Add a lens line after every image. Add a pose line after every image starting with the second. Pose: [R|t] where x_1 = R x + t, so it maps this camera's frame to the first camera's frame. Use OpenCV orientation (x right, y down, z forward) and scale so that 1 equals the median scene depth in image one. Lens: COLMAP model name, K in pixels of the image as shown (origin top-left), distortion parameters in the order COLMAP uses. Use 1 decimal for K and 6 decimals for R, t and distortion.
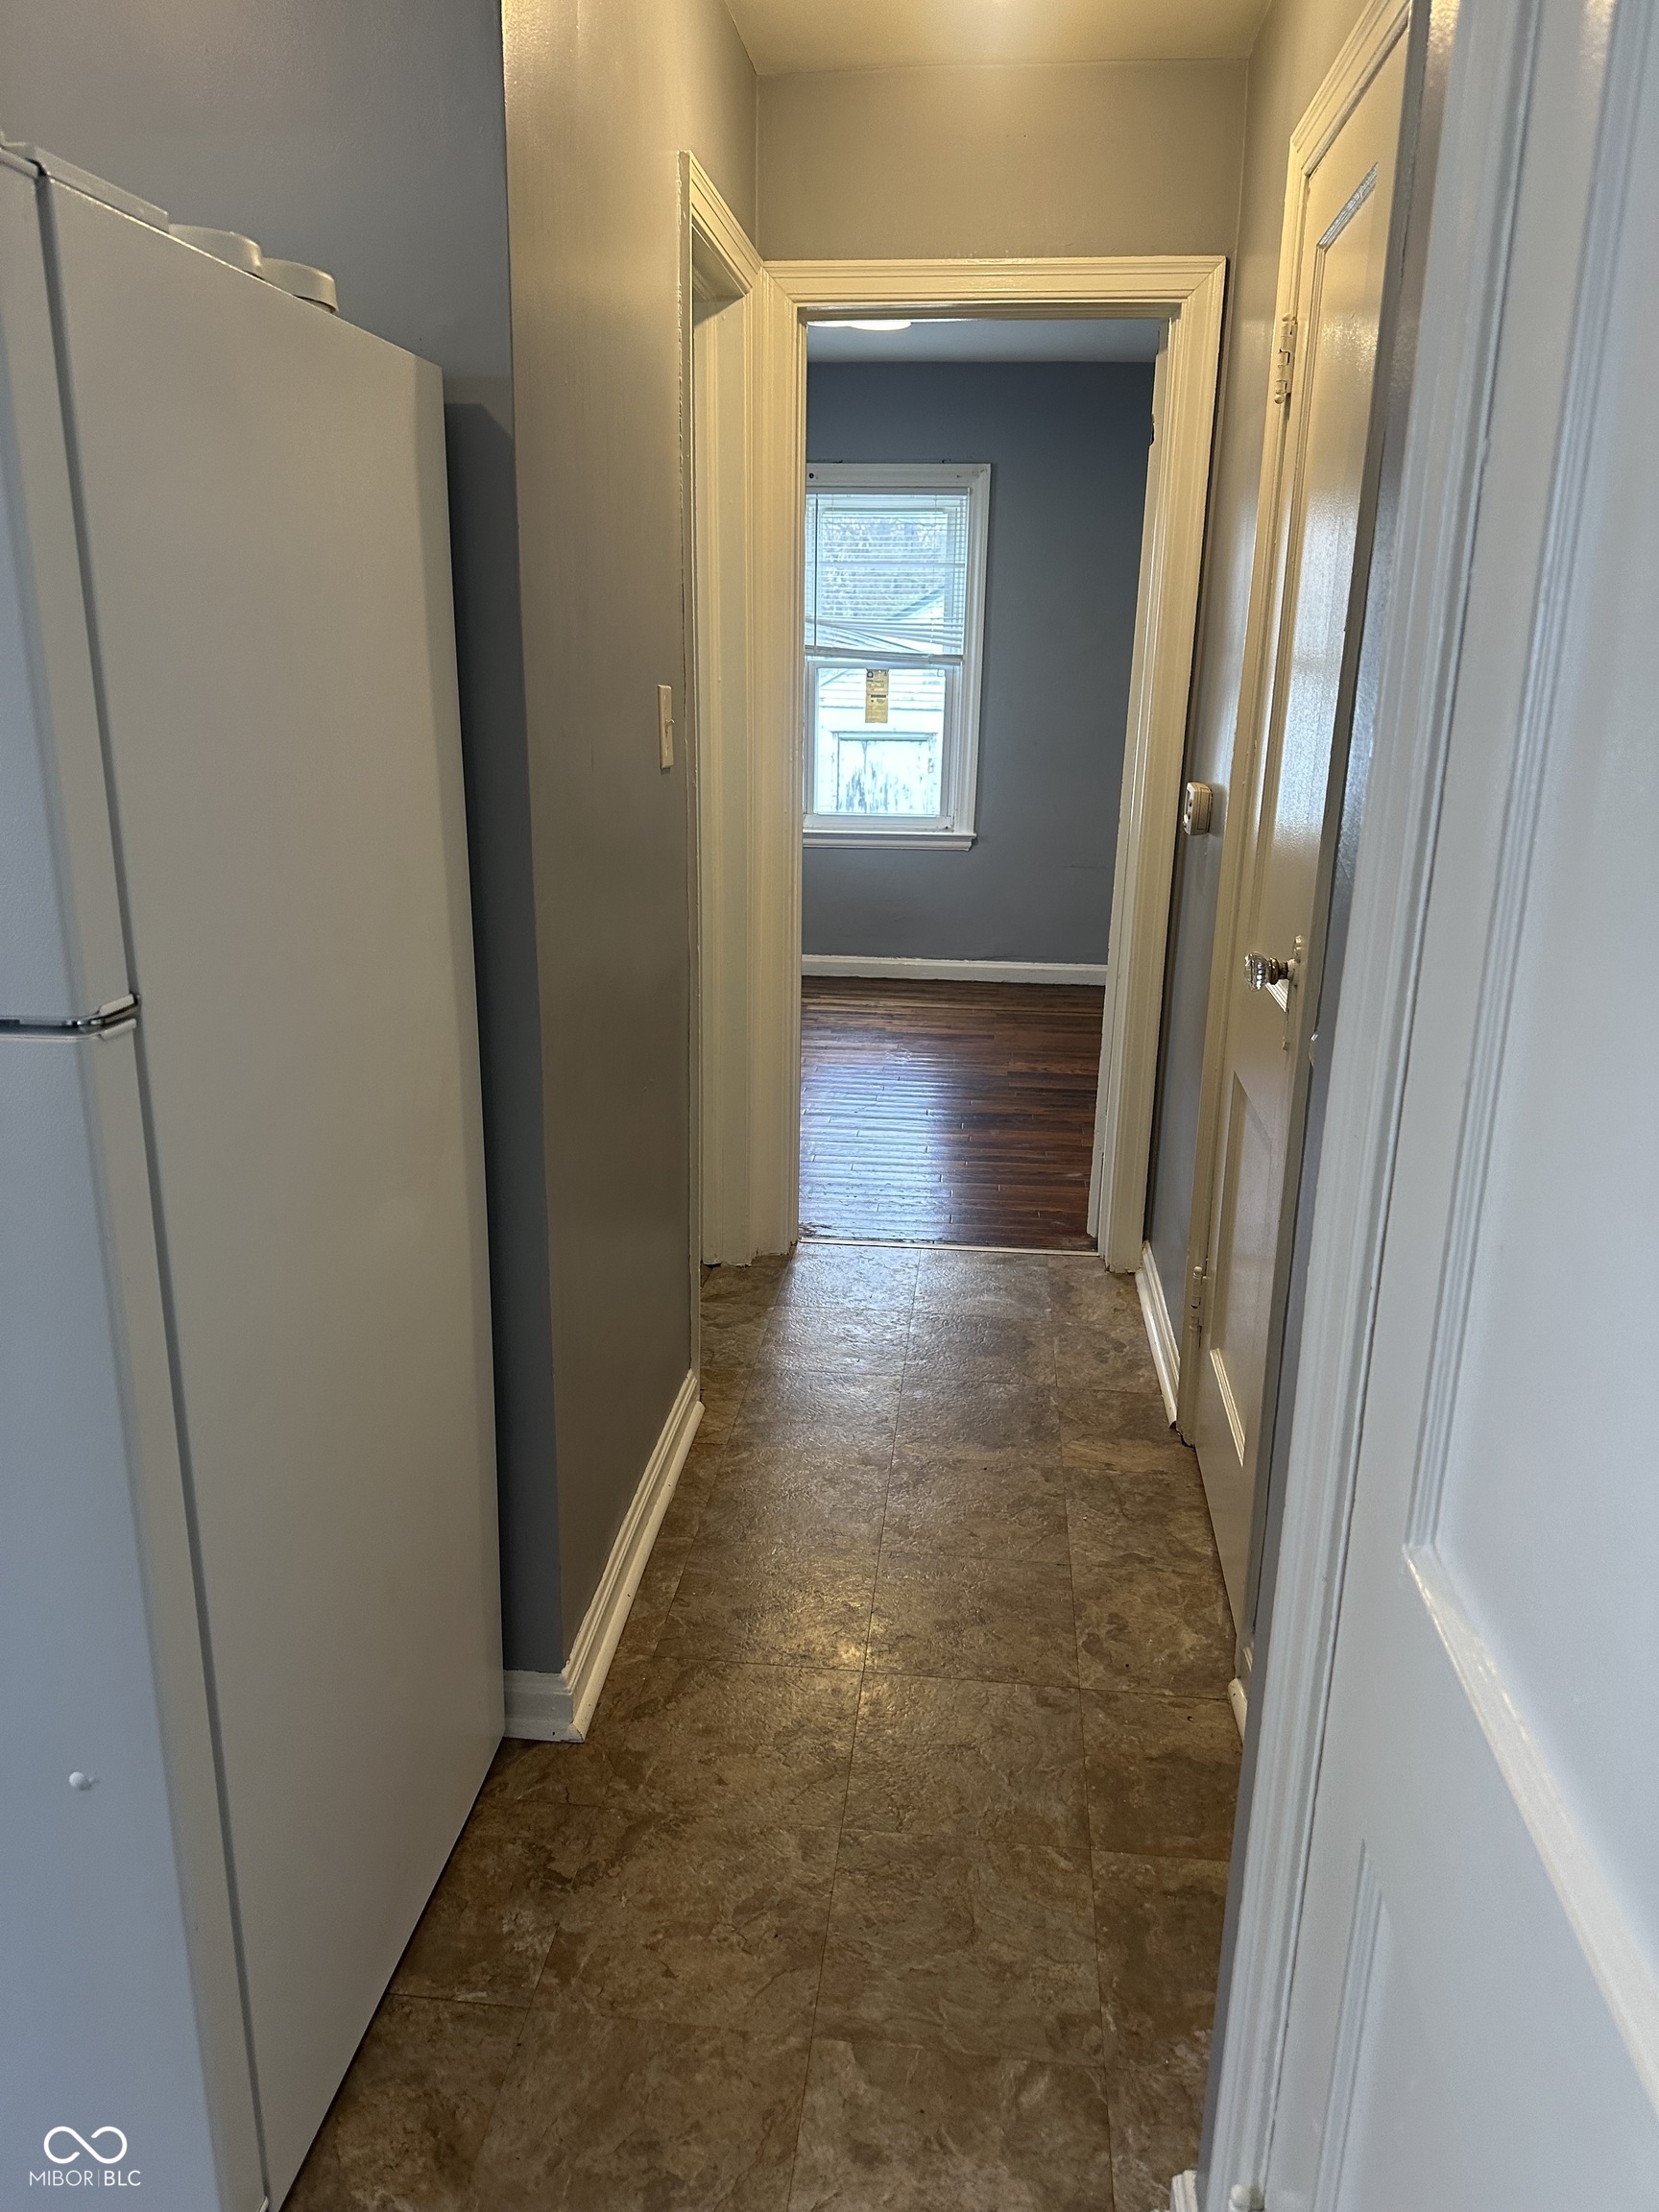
lens RADIAL K [[1515.8, 0, 829.5], [0, 1515.8, 1106.0], [0, 0, 1]] dist [0.098616, -0.110566]
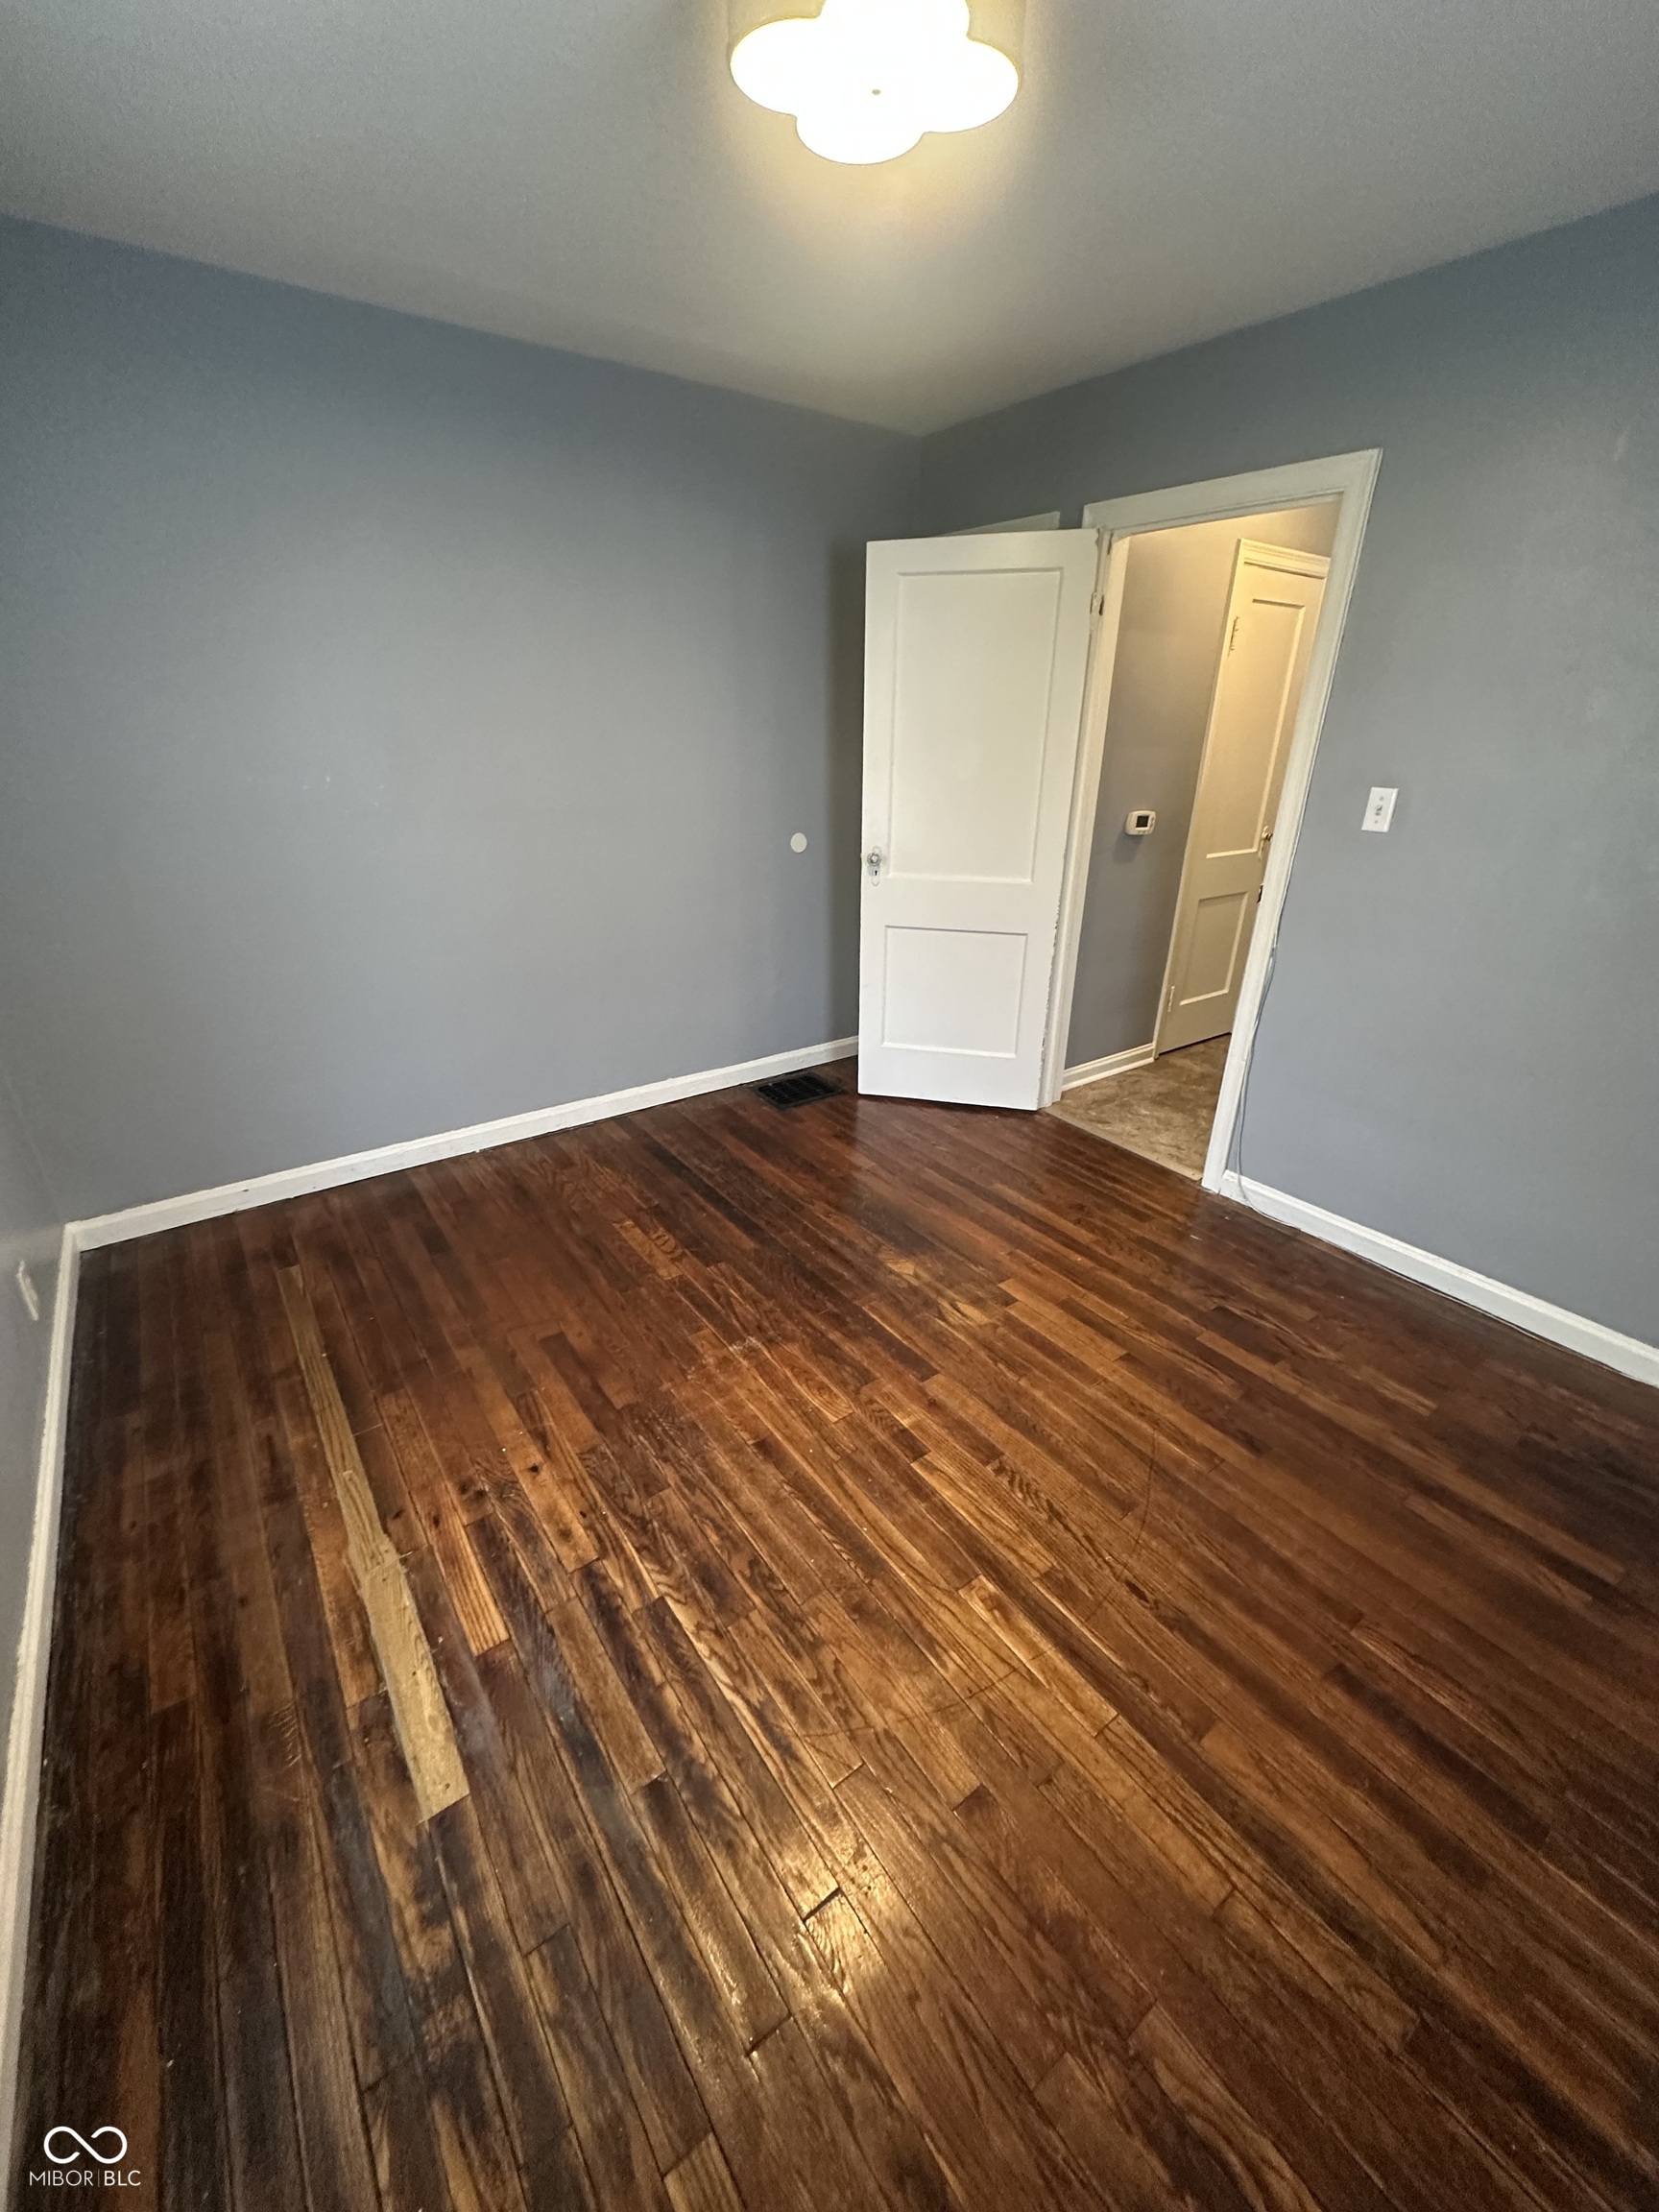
lens RADIAL K [[881.0, 0, 829.5], [0, 881.0, 1106.0], [0, 0, 1]] dist [-0.001774, 0.000015]
pose [[-0.670259, -0.326336, 0.666526, -0.161401], [0.189446, 0.793136, 0.578832, -0.264665], [-0.717539, 0.514238, -0.469783, 0.825663]]
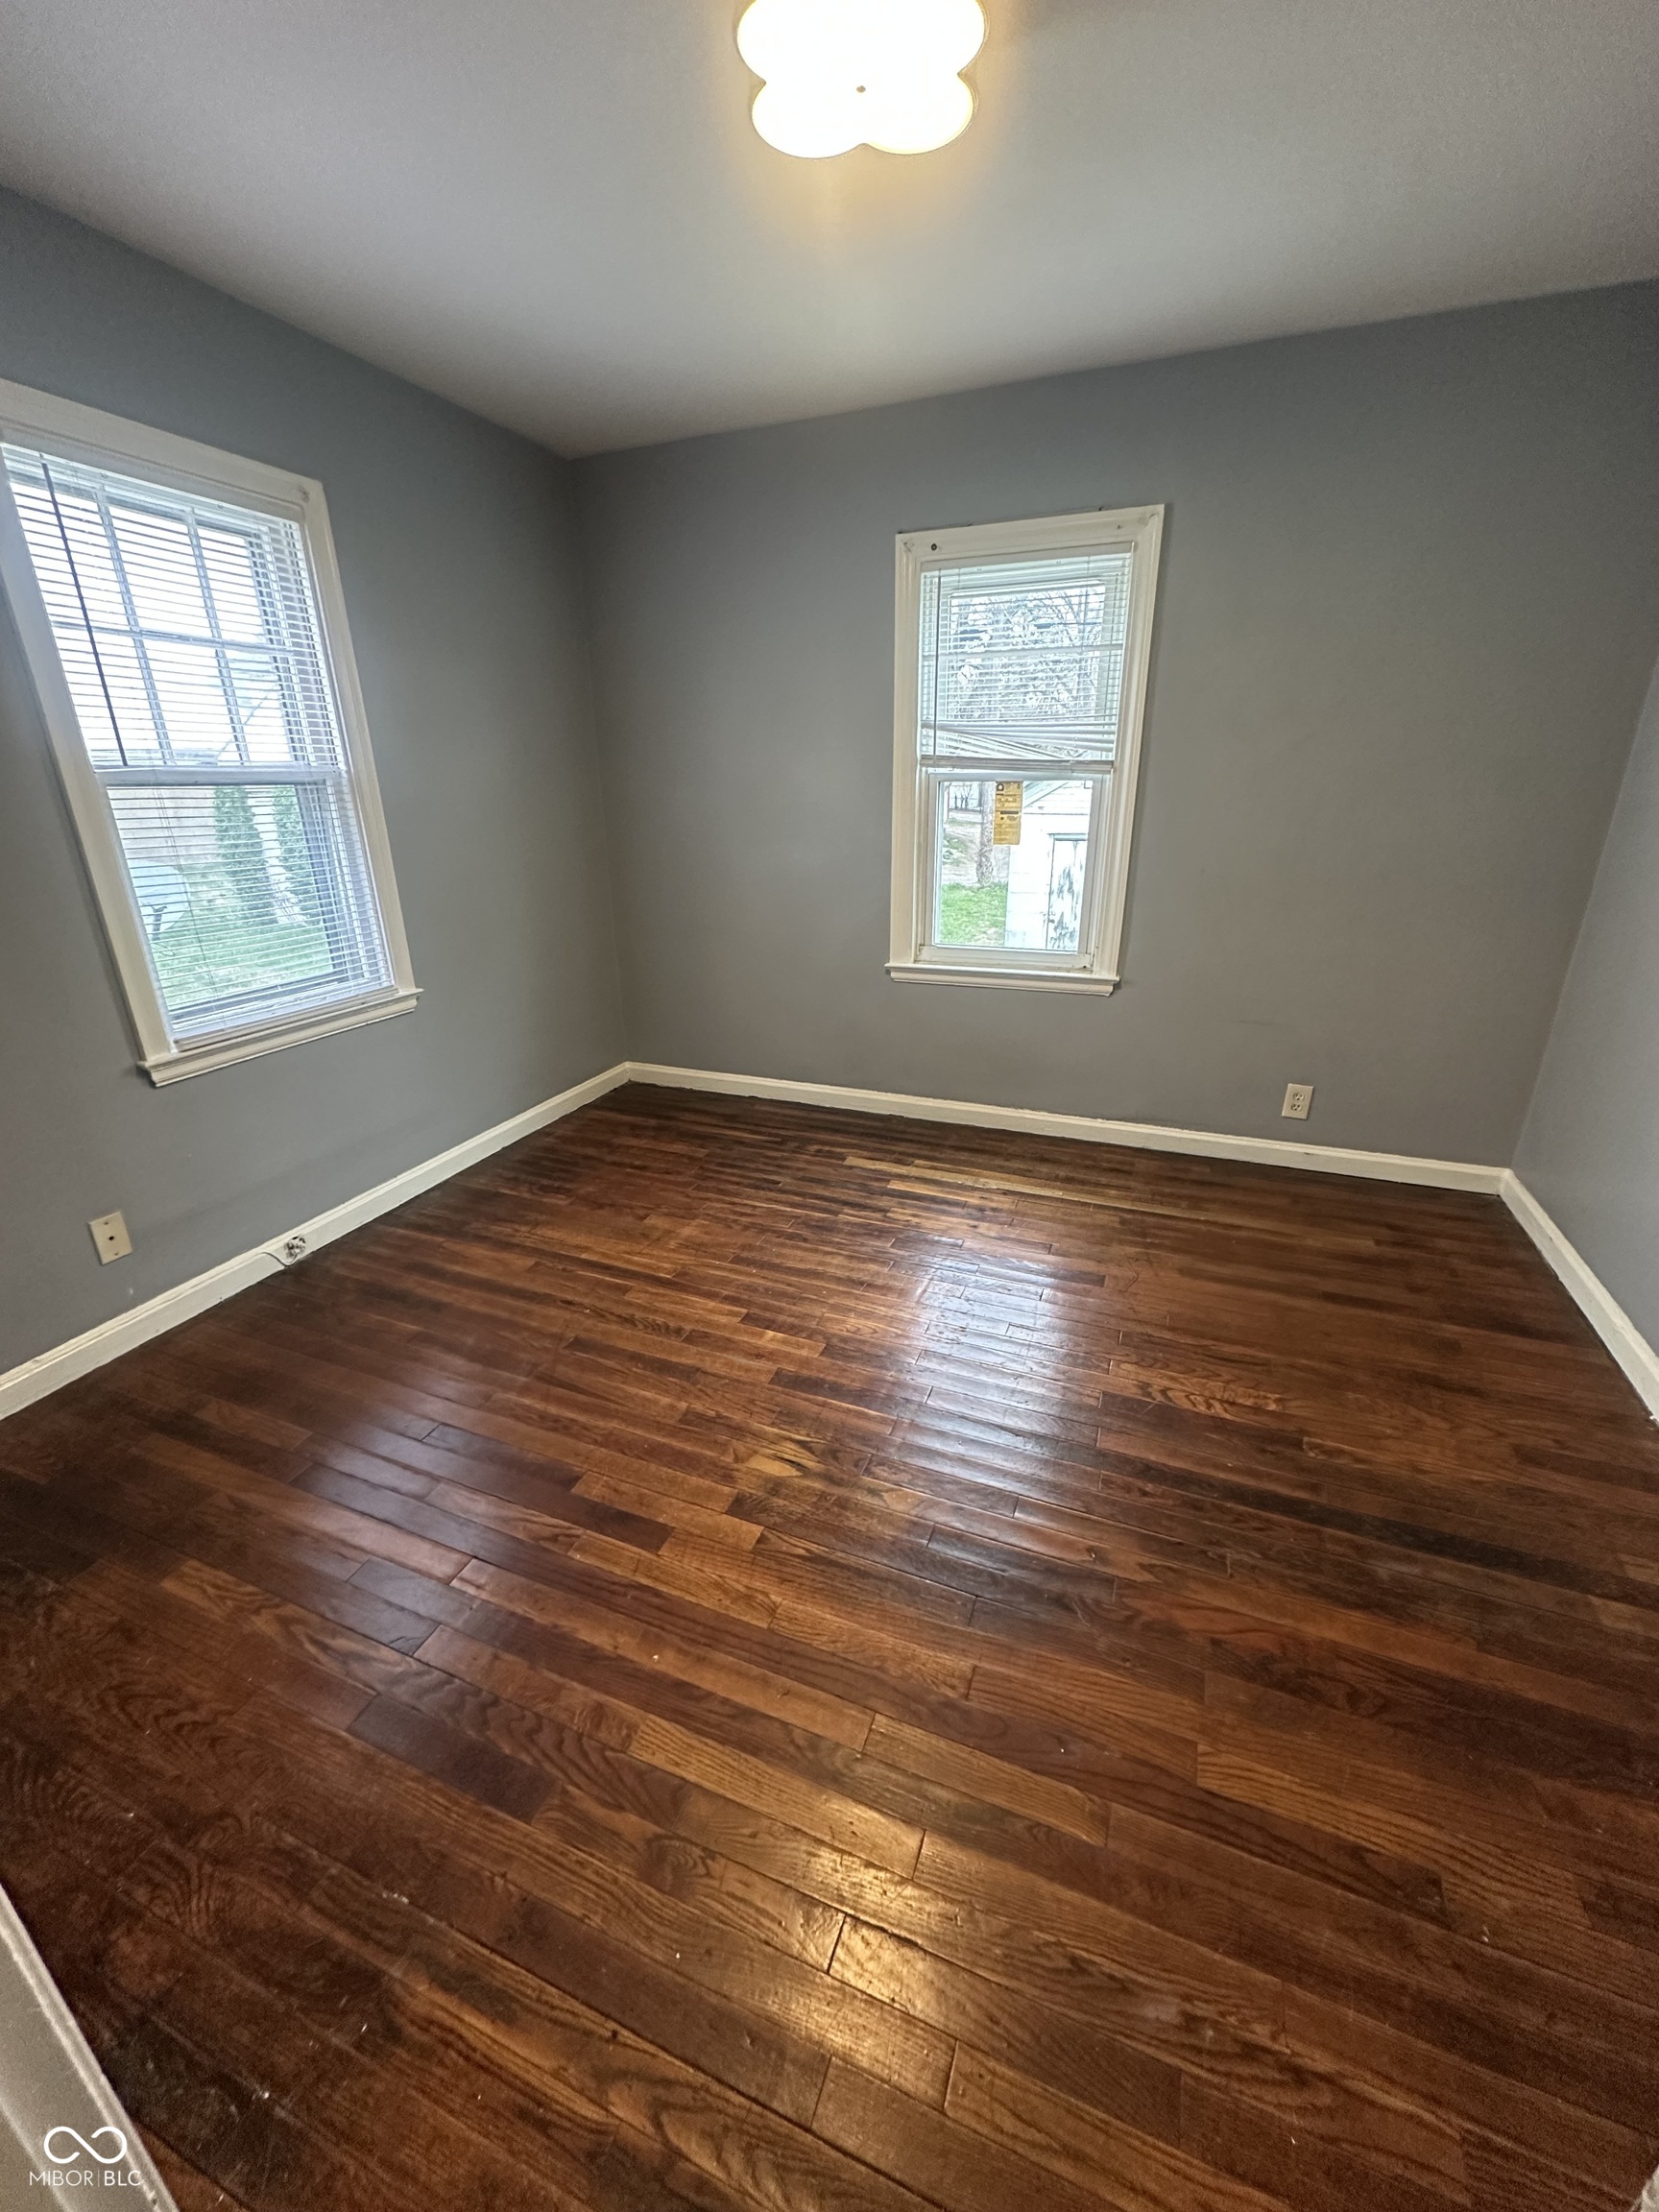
lens RADIAL K [[881.0, 0, 829.5], [0, 881.0, 1106.0], [0, 0, 1]] dist [-0.001774, 0.000015]
pose [[0.961028, 0.069437, -0.267587, 0.070845], [-0.051219, 0.995906, 0.074481, -0.124275], [0.271664, -0.057872, 0.960651, 0.445065]]
